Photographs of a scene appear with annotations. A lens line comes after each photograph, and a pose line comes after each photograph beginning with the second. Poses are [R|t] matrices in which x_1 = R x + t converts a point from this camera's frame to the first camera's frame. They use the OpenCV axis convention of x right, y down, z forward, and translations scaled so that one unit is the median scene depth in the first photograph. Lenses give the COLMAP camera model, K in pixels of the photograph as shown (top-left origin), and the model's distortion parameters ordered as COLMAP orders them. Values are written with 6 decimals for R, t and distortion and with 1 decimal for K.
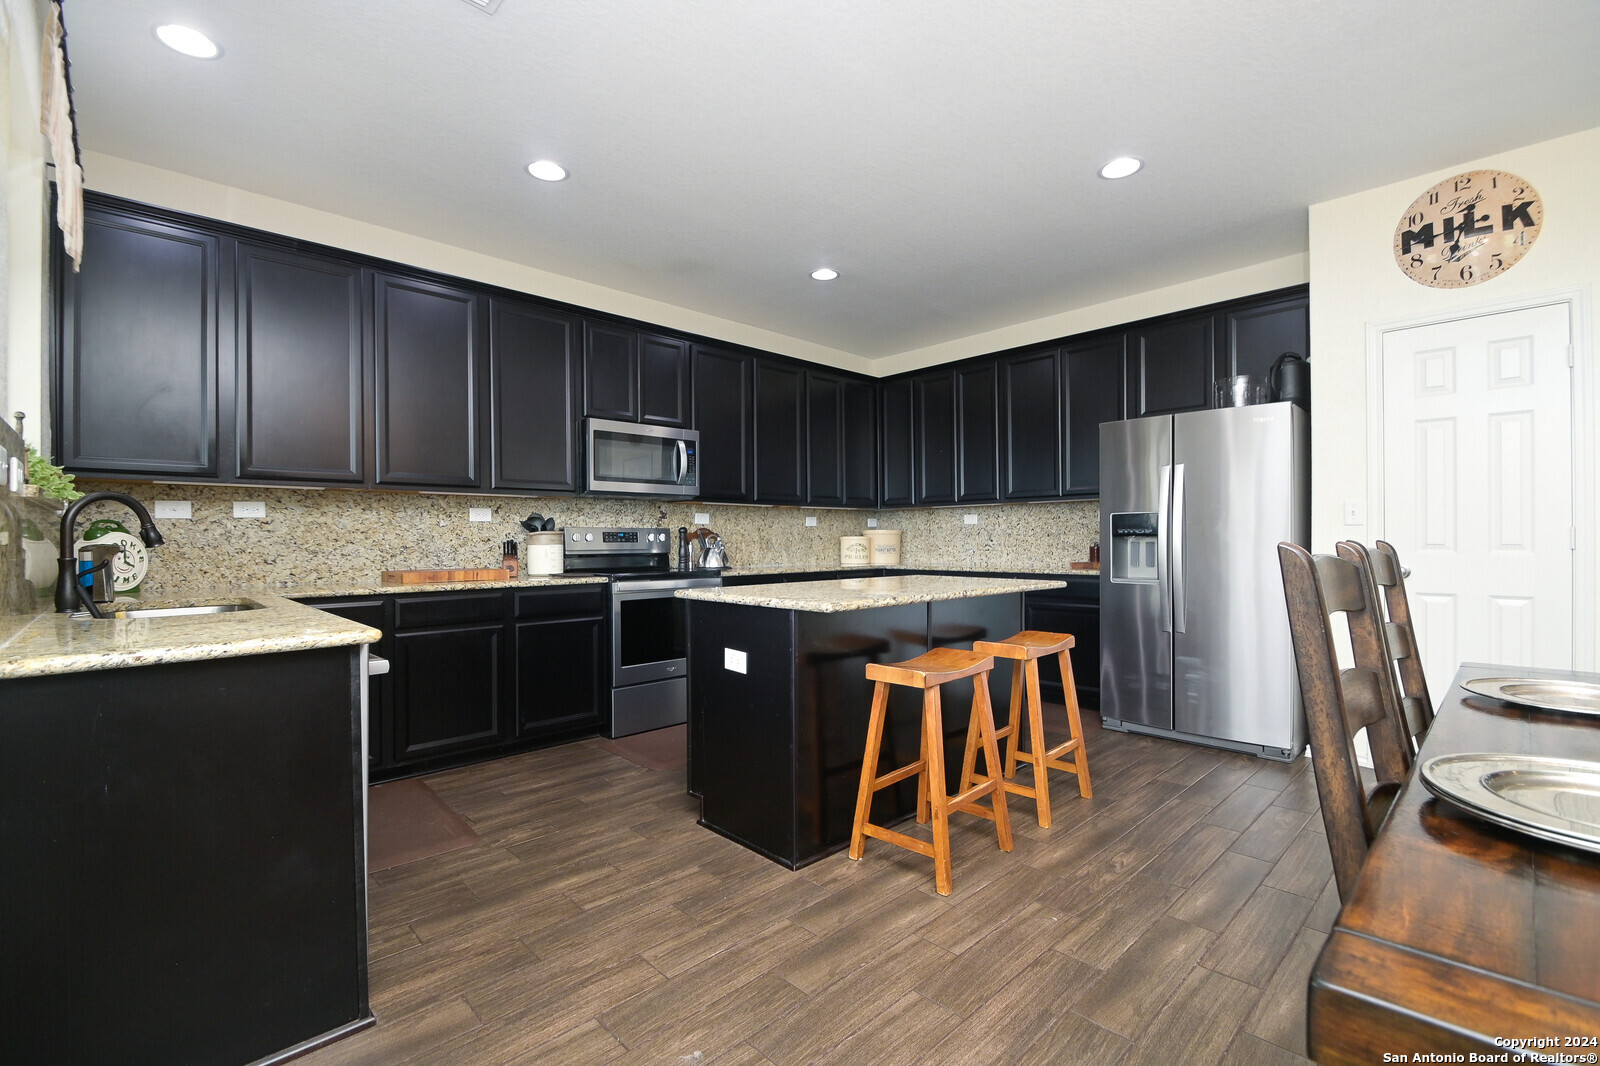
lens RADIAL K [[708.8, 0, 795.3], [0, 708.8, 539.8], [0, 0, 1]] dist [0.019907, -0.017400]
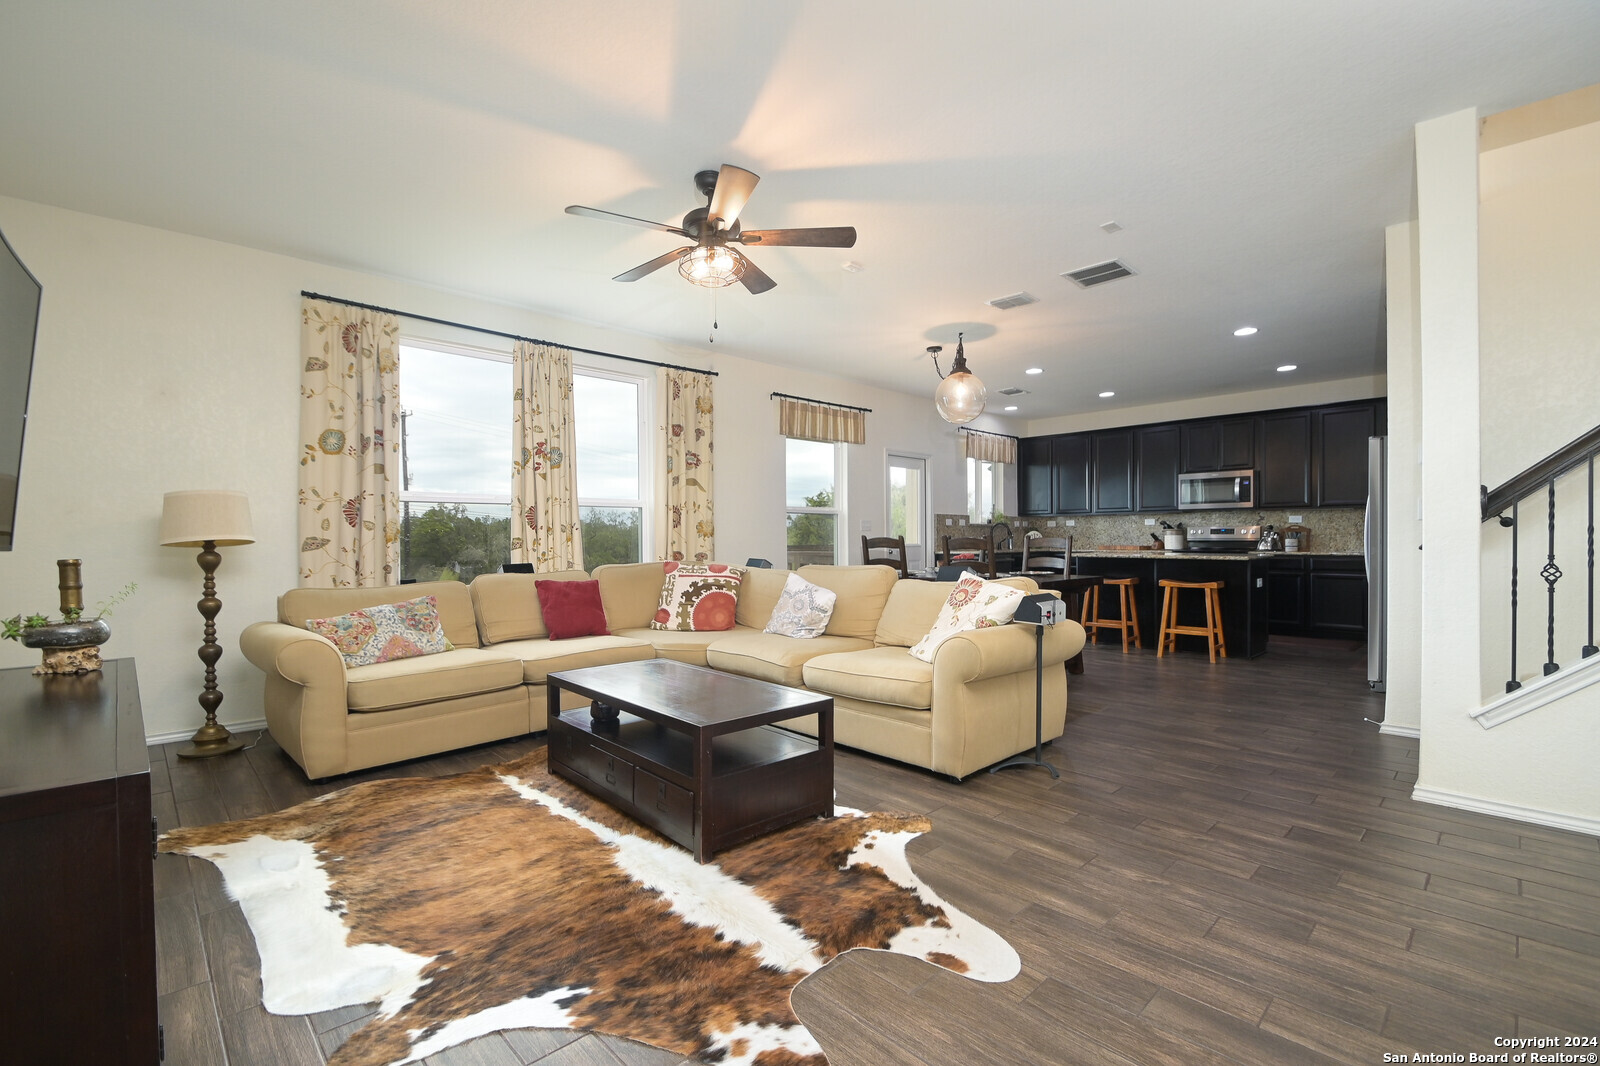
lens RADIAL K [[708.8, 0, 795.3], [0, 708.8, 539.8], [0, 0, 1]] dist [0.019907, -0.017400]
pose [[-0.010761, 0.009823, -0.999894, 2.066724], [0.003436, 0.999946, 0.009786, -0.004962], [0.999936, -0.003331, -0.010794, -0.122221]]
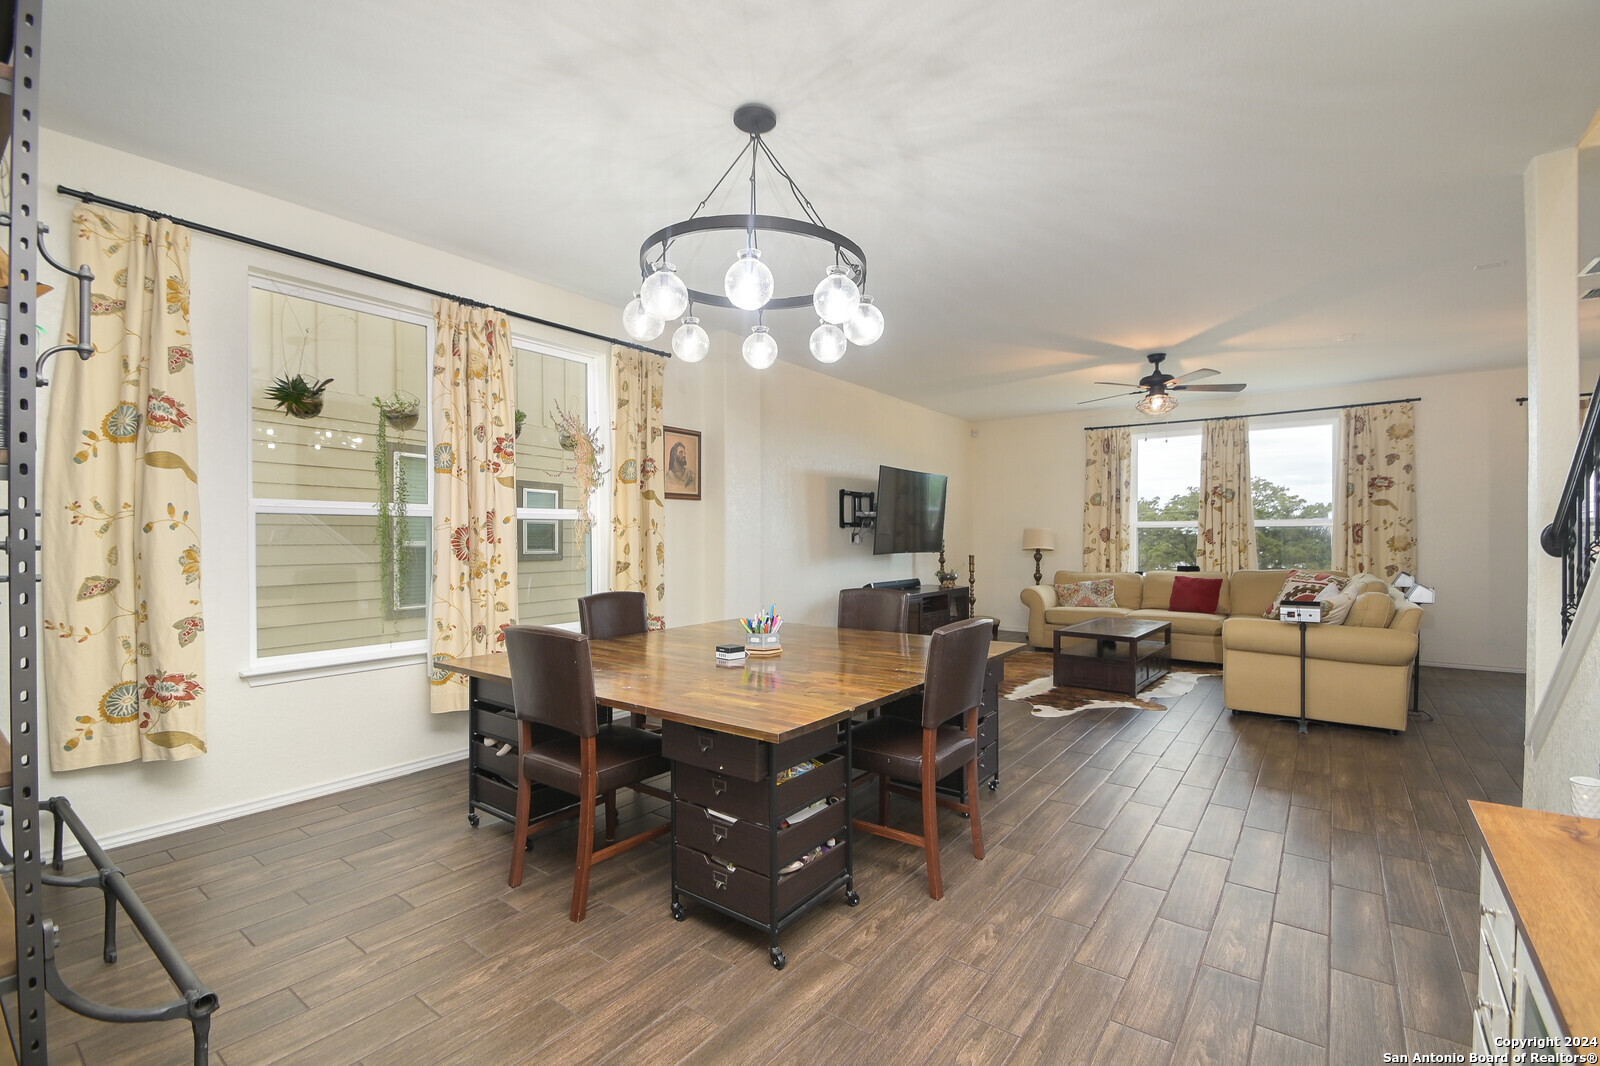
lens RADIAL K [[708.8, 0, 795.3], [0, 708.8, 539.8], [0, 0, 1]] dist [0.019907, -0.017400]
pose [[-0.988593, 0.004959, -0.150527, 2.239970], [0.004019, 0.999970, 0.006547, -0.046601], [0.150555, 0.005867, -0.988584, 1.336497]]
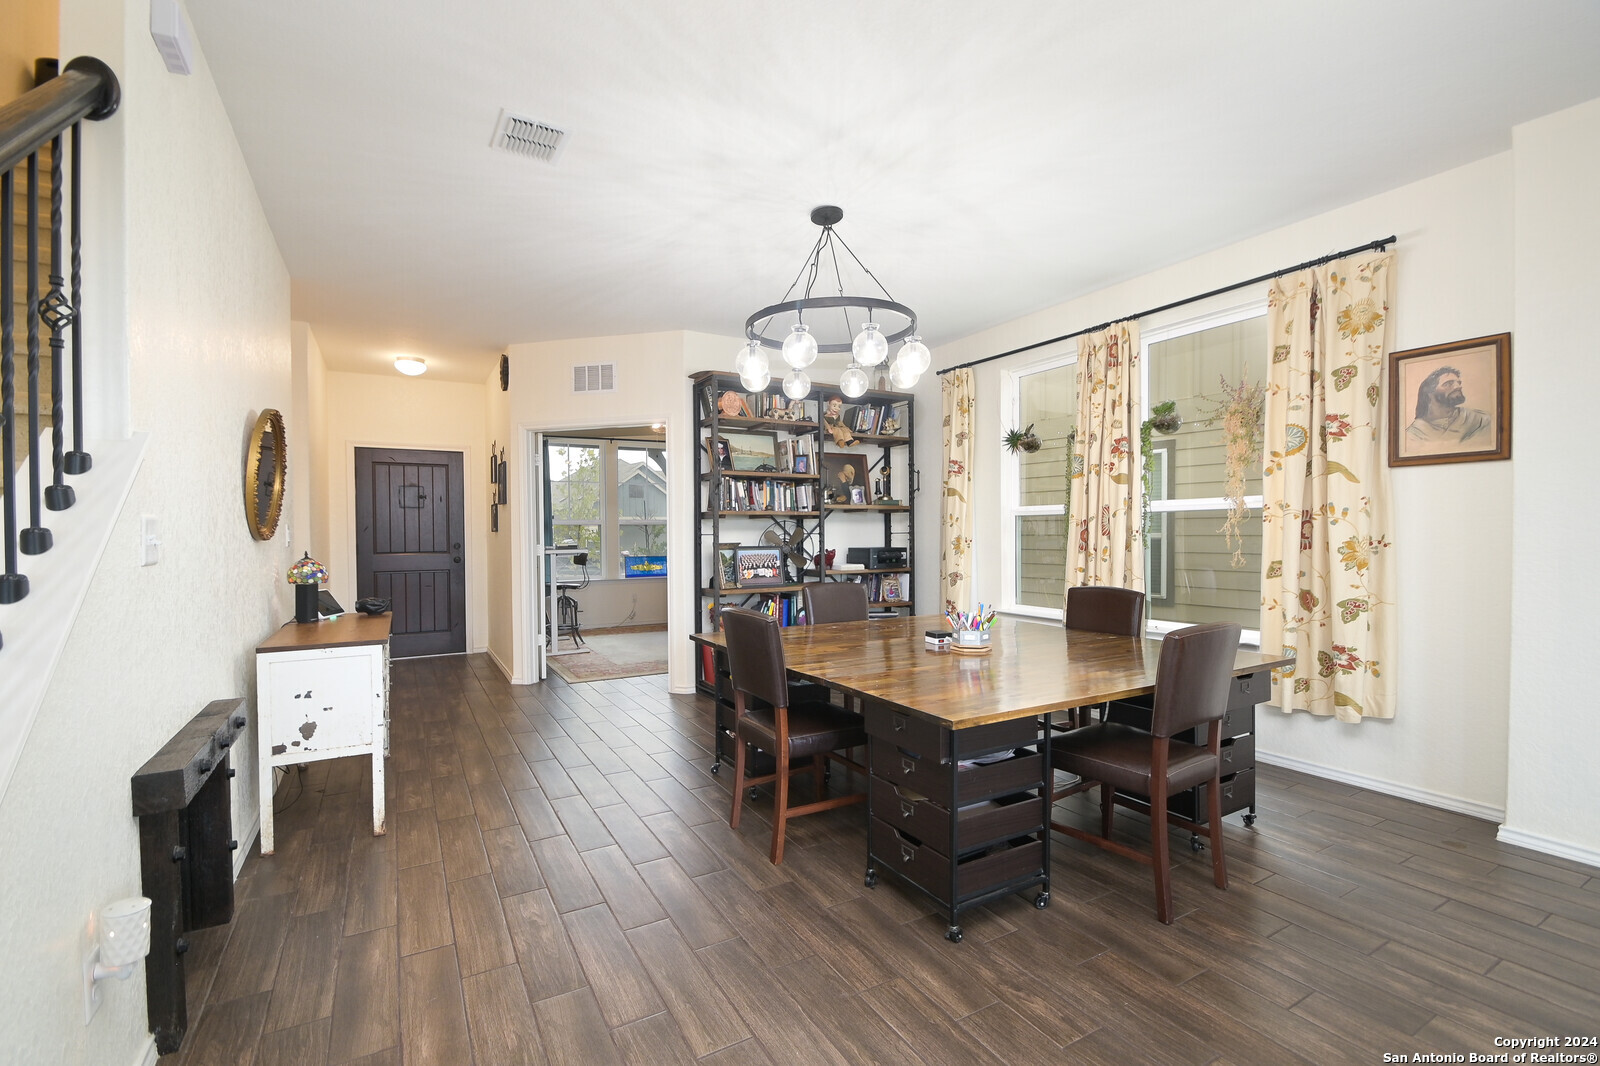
lens RADIAL K [[701.2, 0, 799.3], [0, 701.2, 537.4], [0, 0, 1]] dist [-0.002004, -0.017028]
pose [[0.250618, -0.009193, 0.968042, 1.211130], [0.008948, 0.999934, 0.007179, -0.043737], [-0.968045, 0.006862, 0.250684, 0.383652]]
